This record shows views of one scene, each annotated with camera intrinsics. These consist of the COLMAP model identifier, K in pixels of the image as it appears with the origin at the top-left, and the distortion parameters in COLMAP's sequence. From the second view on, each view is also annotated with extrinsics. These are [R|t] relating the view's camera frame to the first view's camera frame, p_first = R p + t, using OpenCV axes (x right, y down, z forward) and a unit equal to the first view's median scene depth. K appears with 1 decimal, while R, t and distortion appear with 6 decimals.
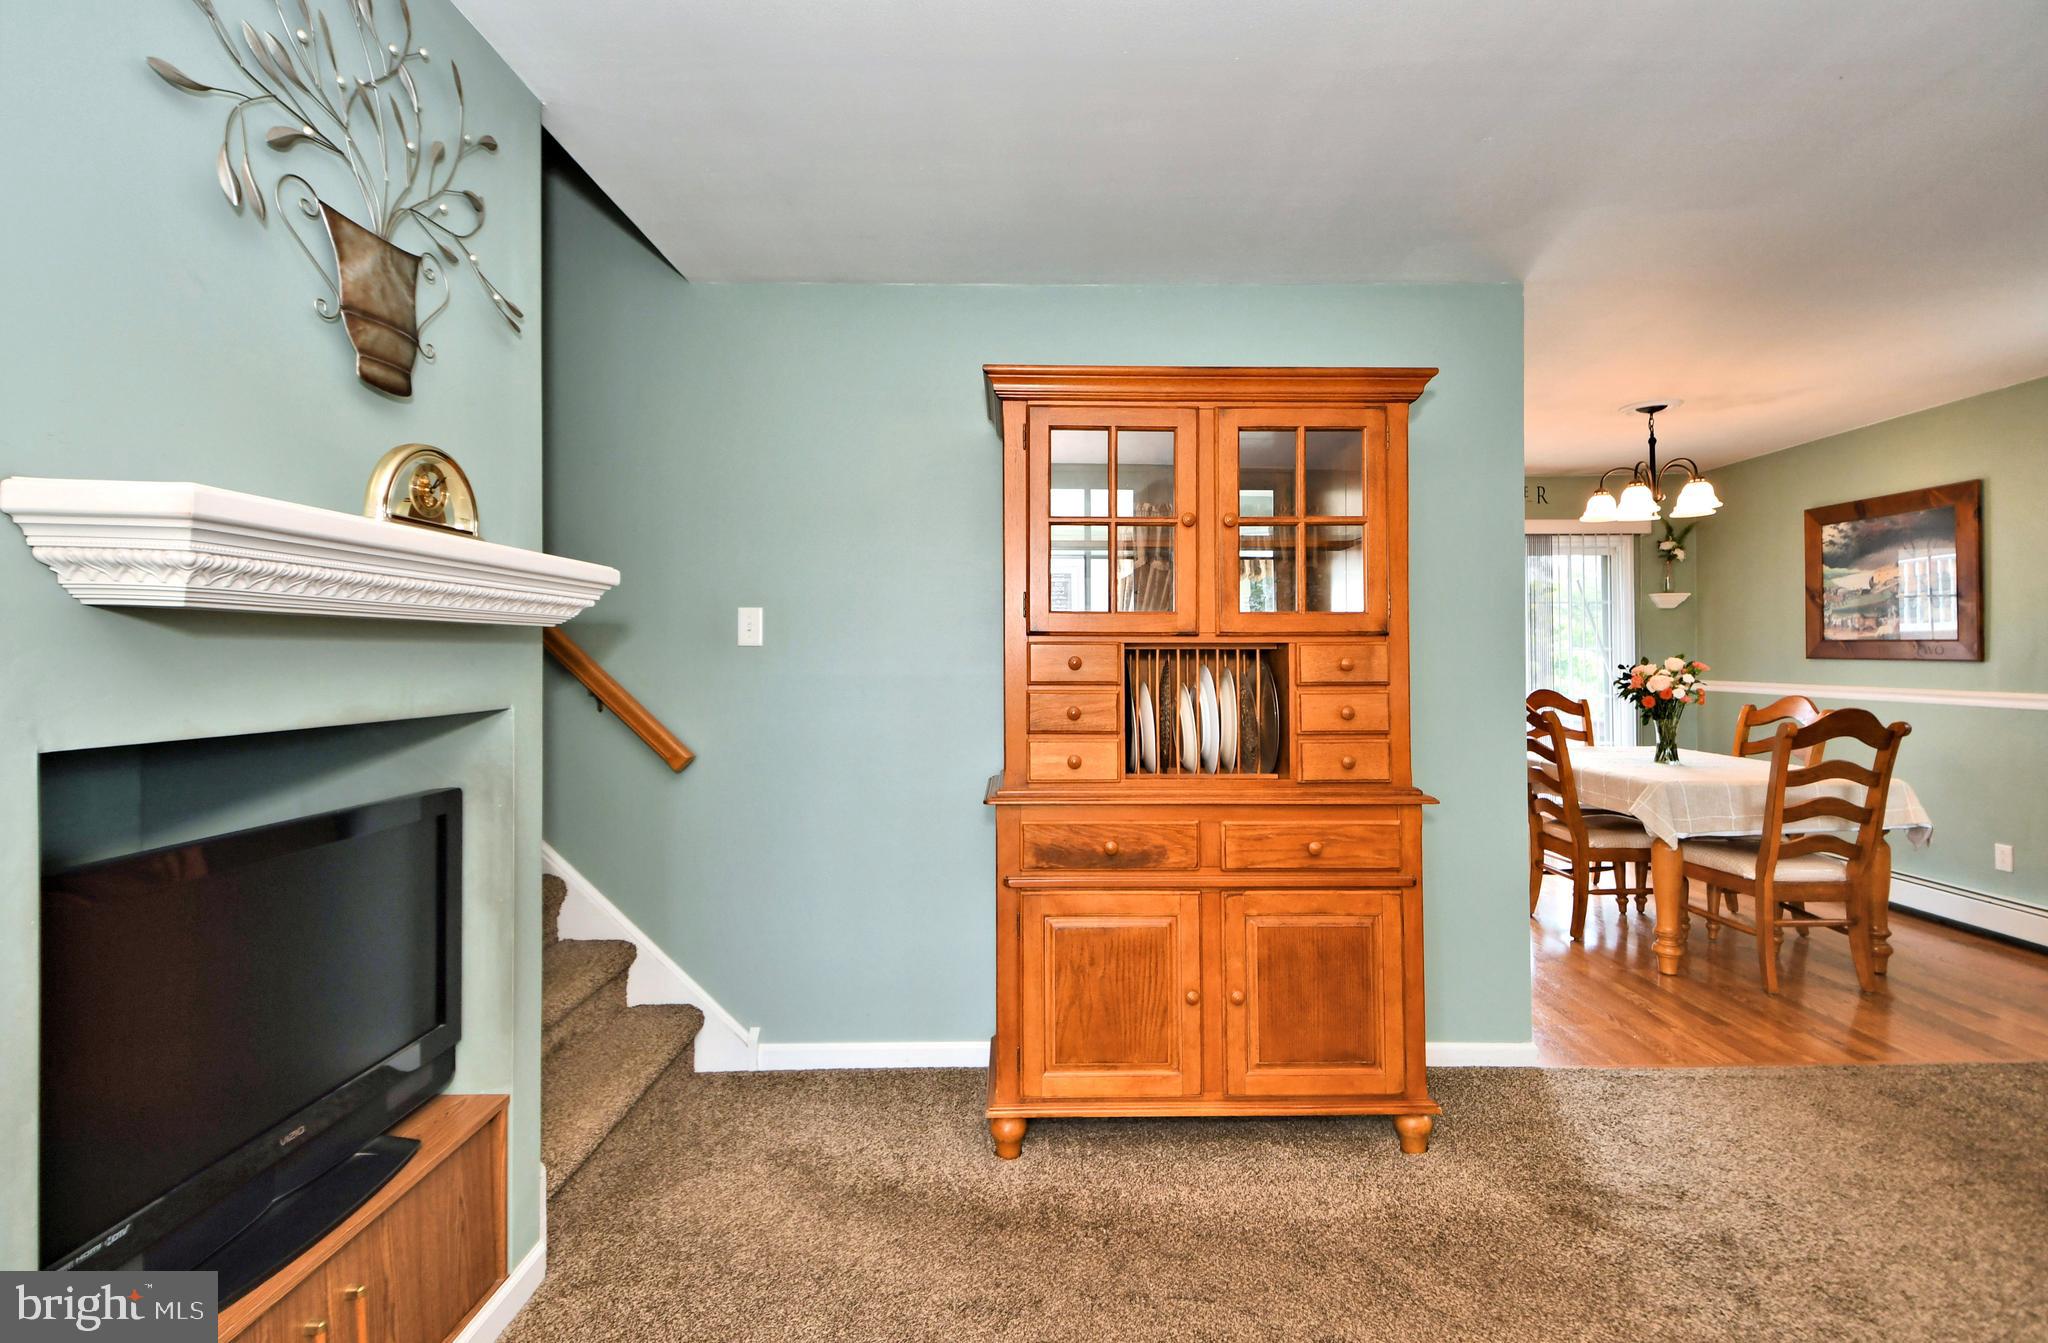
lens RADIAL K [[889.1, 0, 1029.1], [0, 889.1, 663.1], [0, 0, 1]] dist [0.014895, -0.012185]
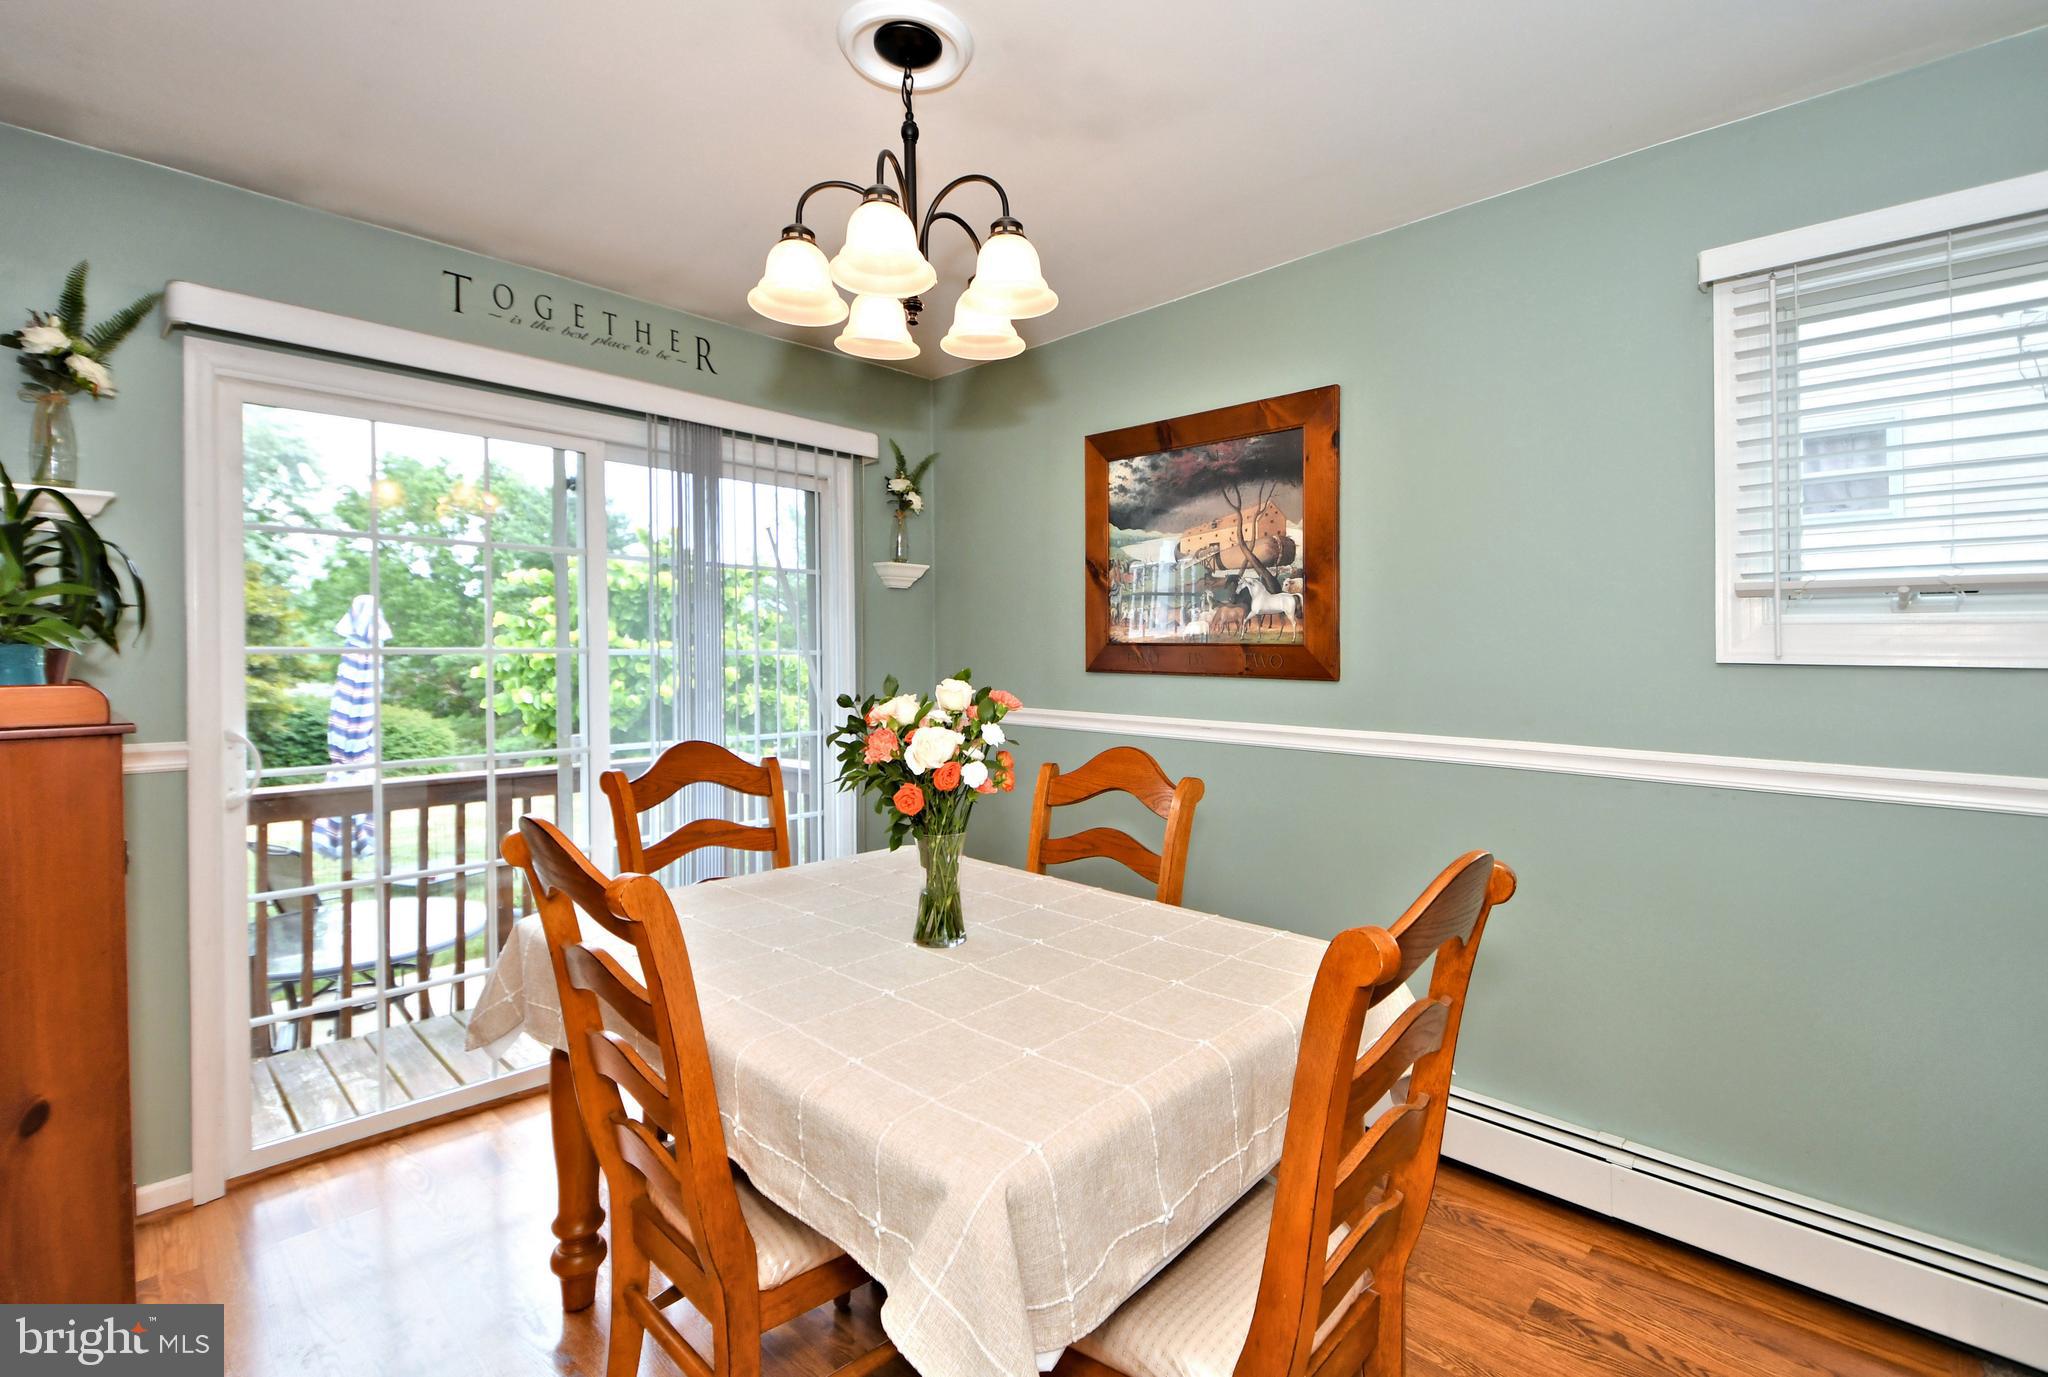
lens RADIAL K [[953.1, 0, 1036.6], [0, 953.1, 652.1], [0, 0, 1]] dist [0.075375, -0.000167]
pose [[0.693656, 0.007588, 0.720267, 0.401627], [0.000102, 0.999943, -0.010633, -0.013587], [-0.720307, 0.007449, 0.693616, 0.622034]]
